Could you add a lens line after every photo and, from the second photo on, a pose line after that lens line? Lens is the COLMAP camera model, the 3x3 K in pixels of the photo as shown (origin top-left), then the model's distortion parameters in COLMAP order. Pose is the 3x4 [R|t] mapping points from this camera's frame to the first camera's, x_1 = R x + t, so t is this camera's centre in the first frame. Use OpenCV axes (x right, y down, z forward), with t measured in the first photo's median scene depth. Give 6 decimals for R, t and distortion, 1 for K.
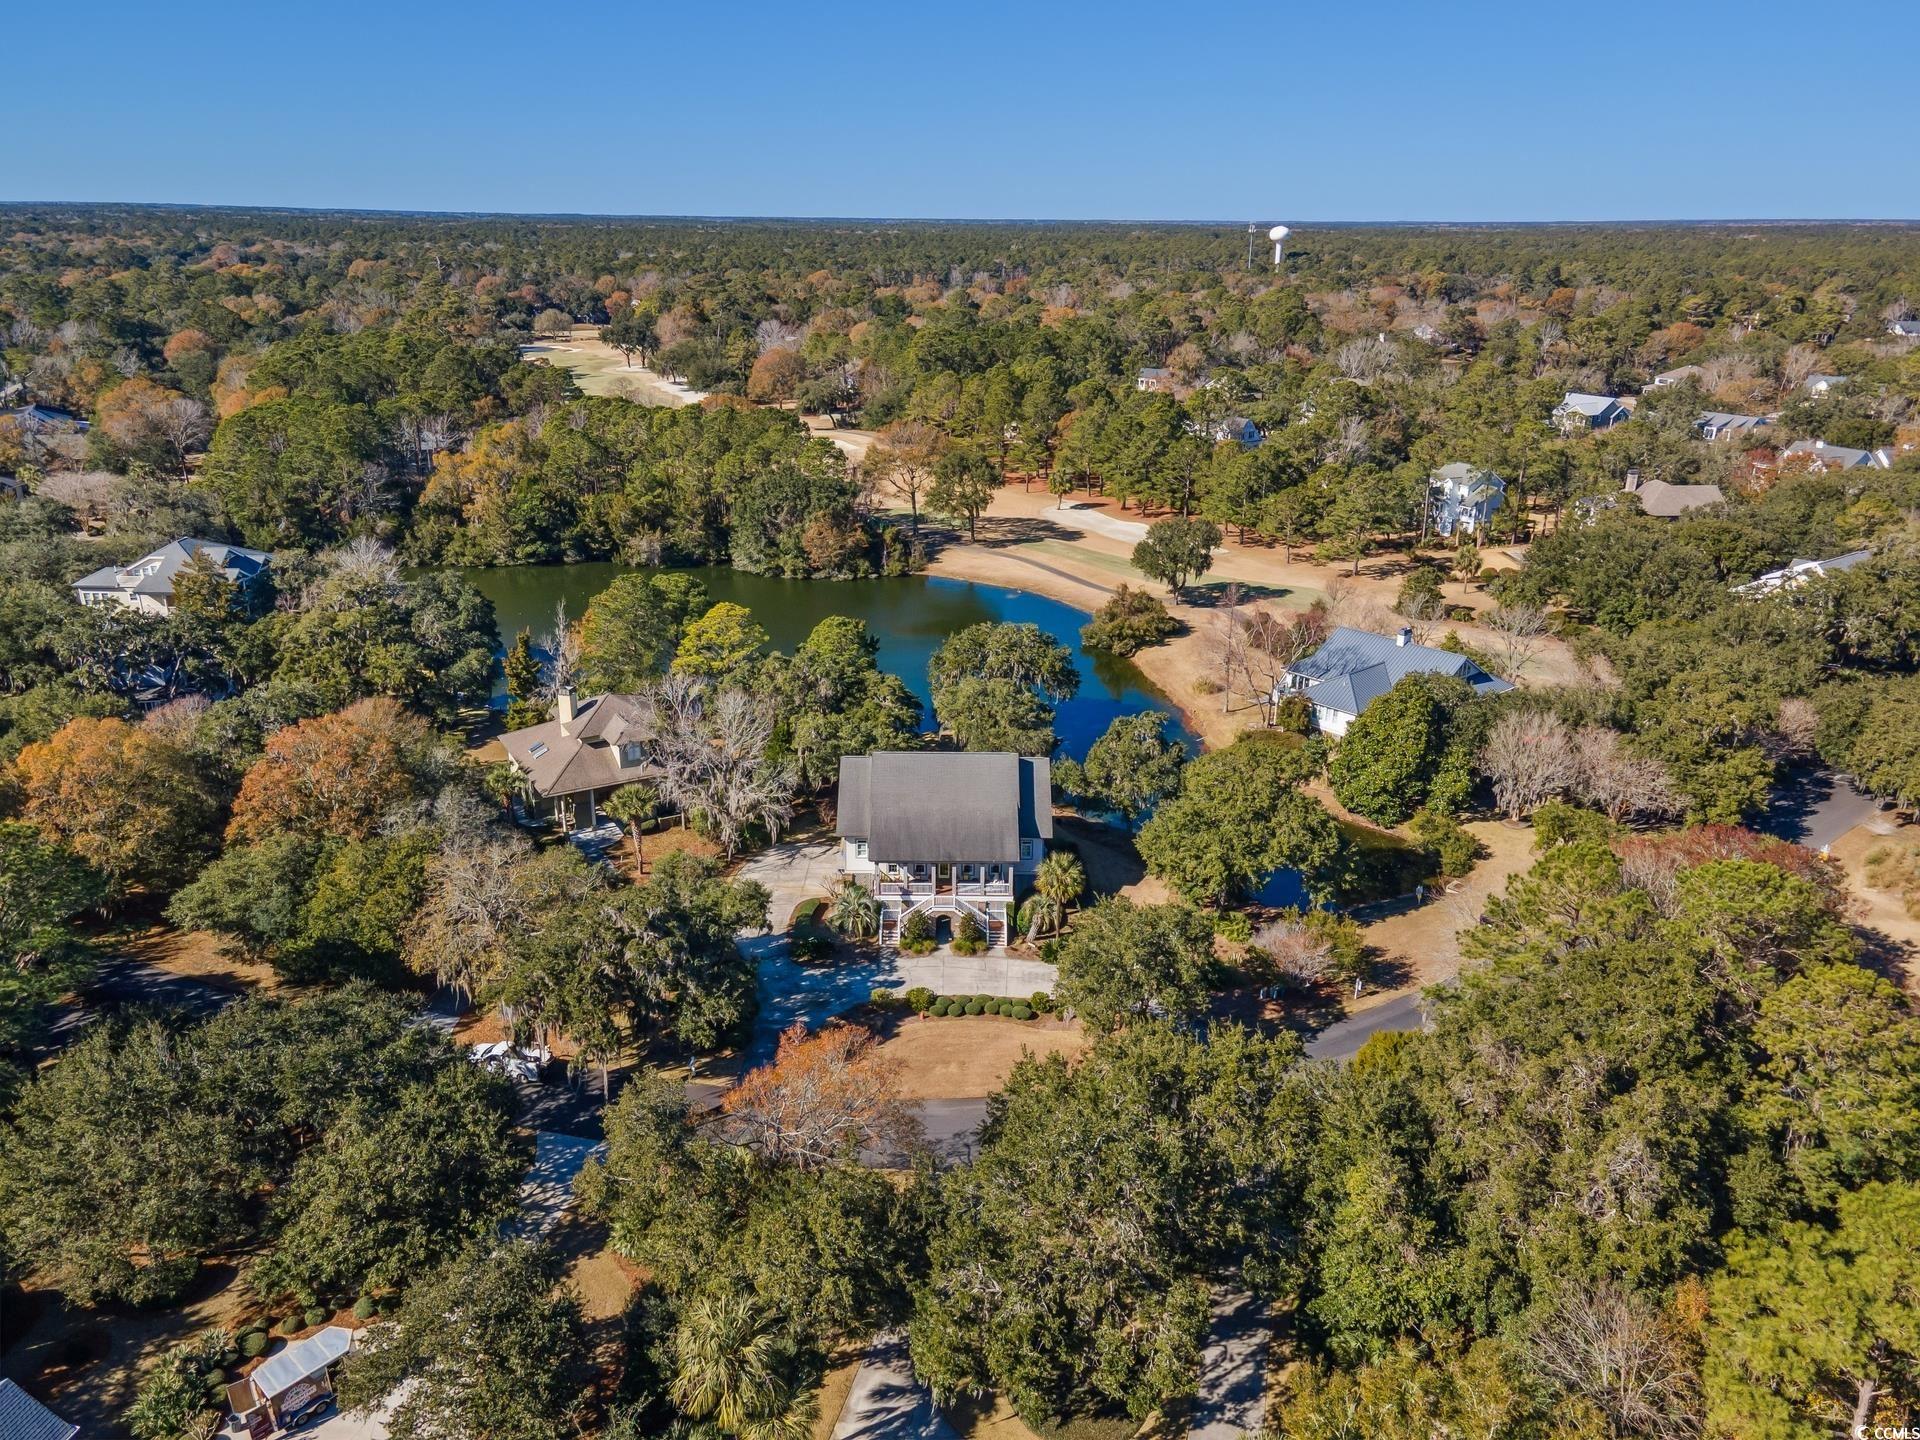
lens RADIAL K [[1371.9, 0, 960.0], [0, 1371.9, 720.0], [0, 0, 1]] dist [0.027273, 0.002225]
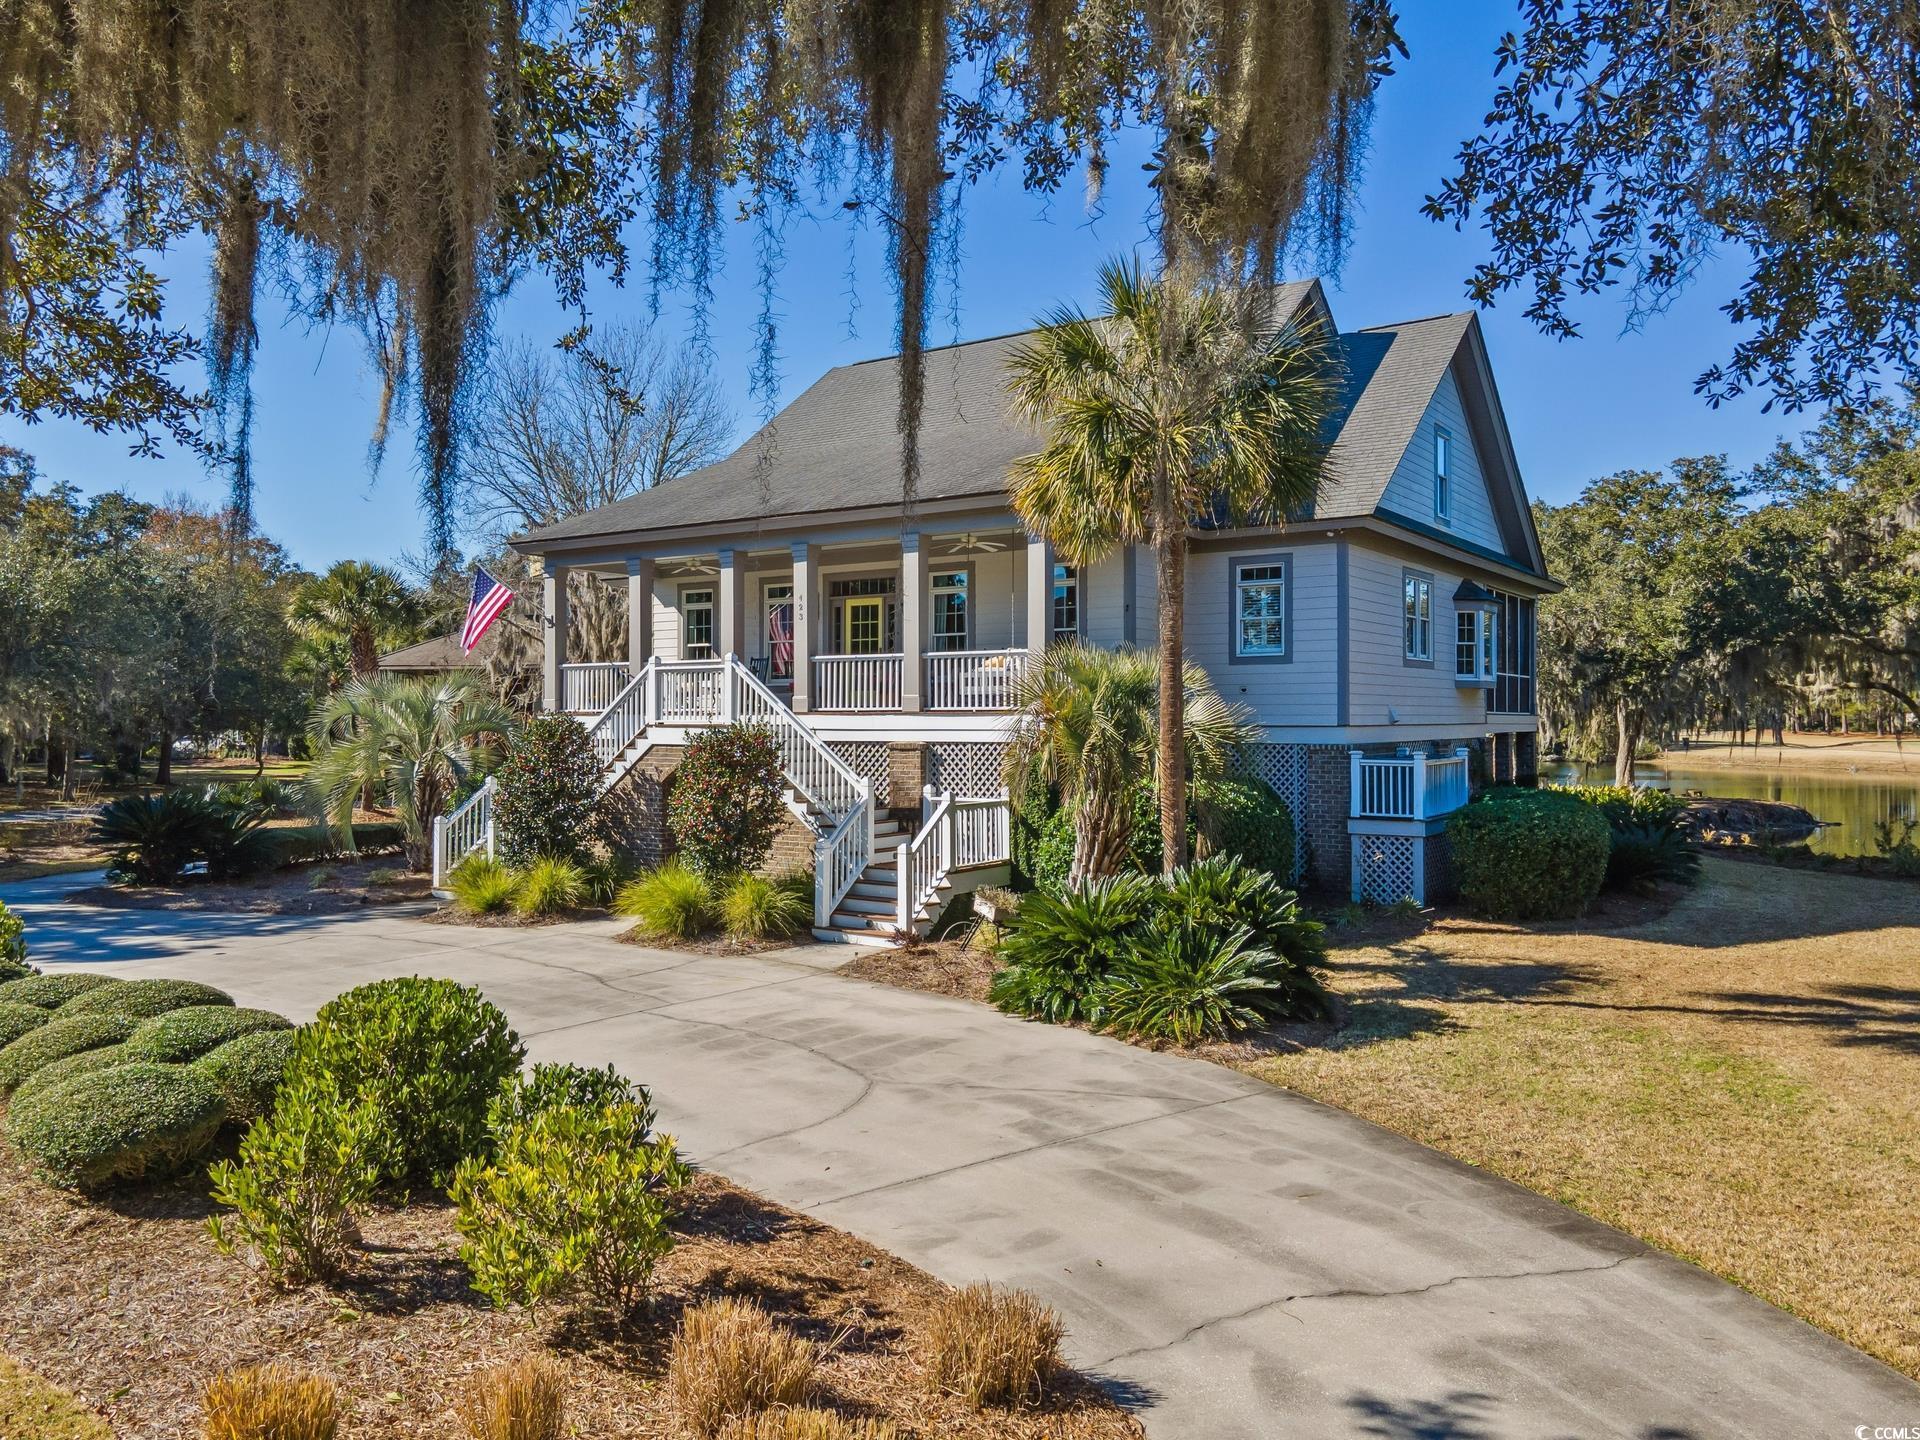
lens RADIAL K [[1407.7, 0, 960.0], [0, 1407.7, 720.0], [0, 0, 1]] dist [0.012915, 0.001499]
pose [[0.831209, -0.006405, -0.555923, 0.117268], [-0.181832, 0.941809, -0.282725, 0.162220], [0.525384, 0.336088, 0.781675, 0.748496]]
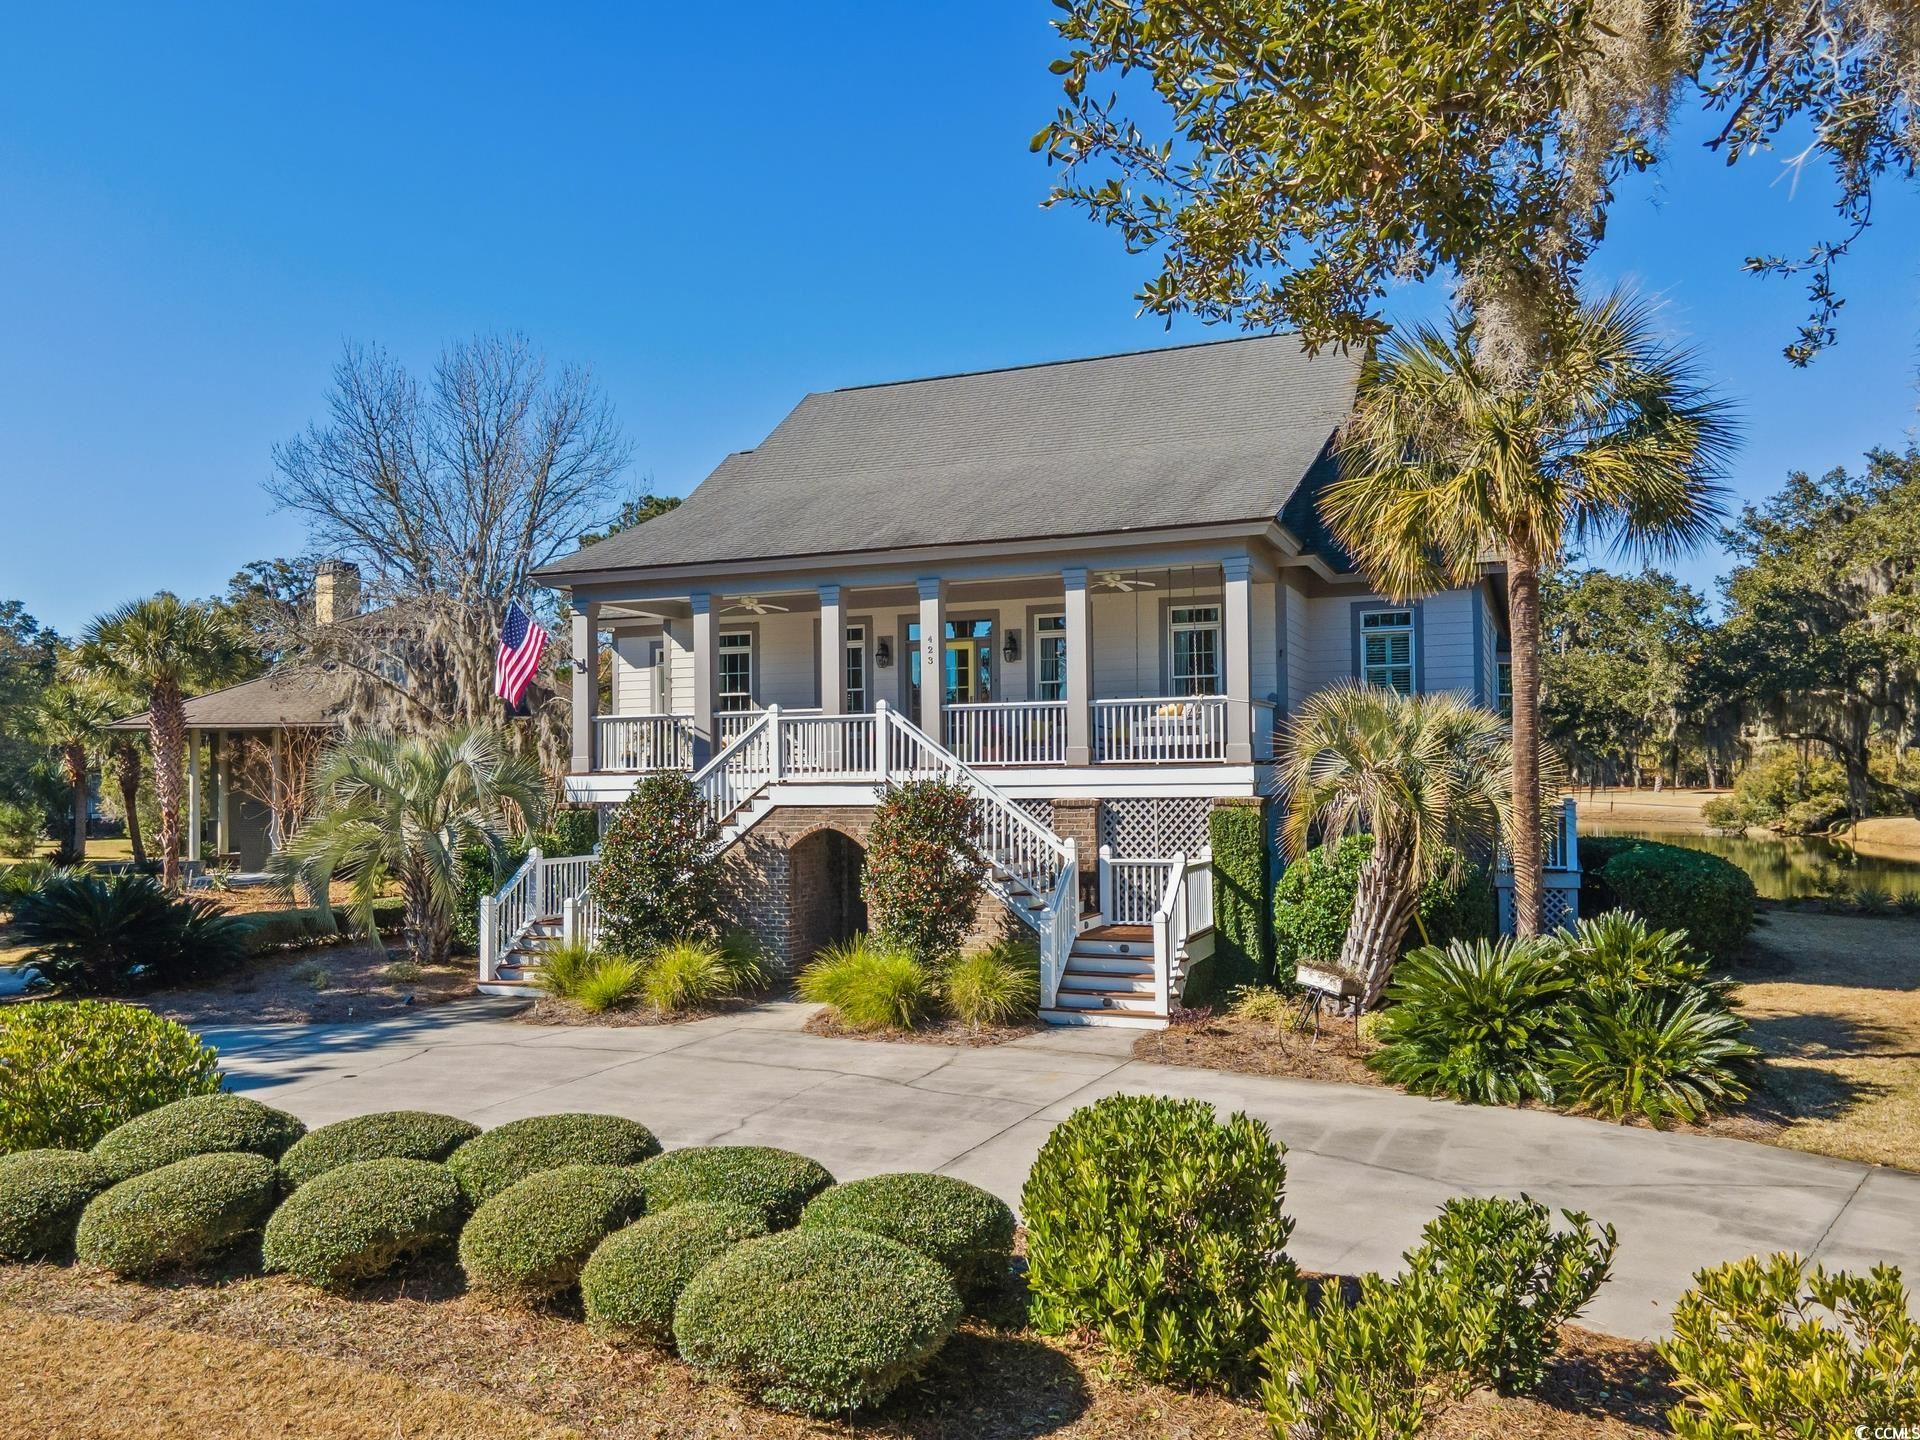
lens RADIAL K [[1440.0, 0, 981.0], [0, 1440.0, 726.7], [0, 0, 1]] dist [0.003535, 0.003423]
pose [[0.931878, -0.029855, -0.361541, 0.063082], [-0.106158, 0.930540, -0.350466, 0.166789], [0.346891, 0.364972, 0.863980, 0.736428]]
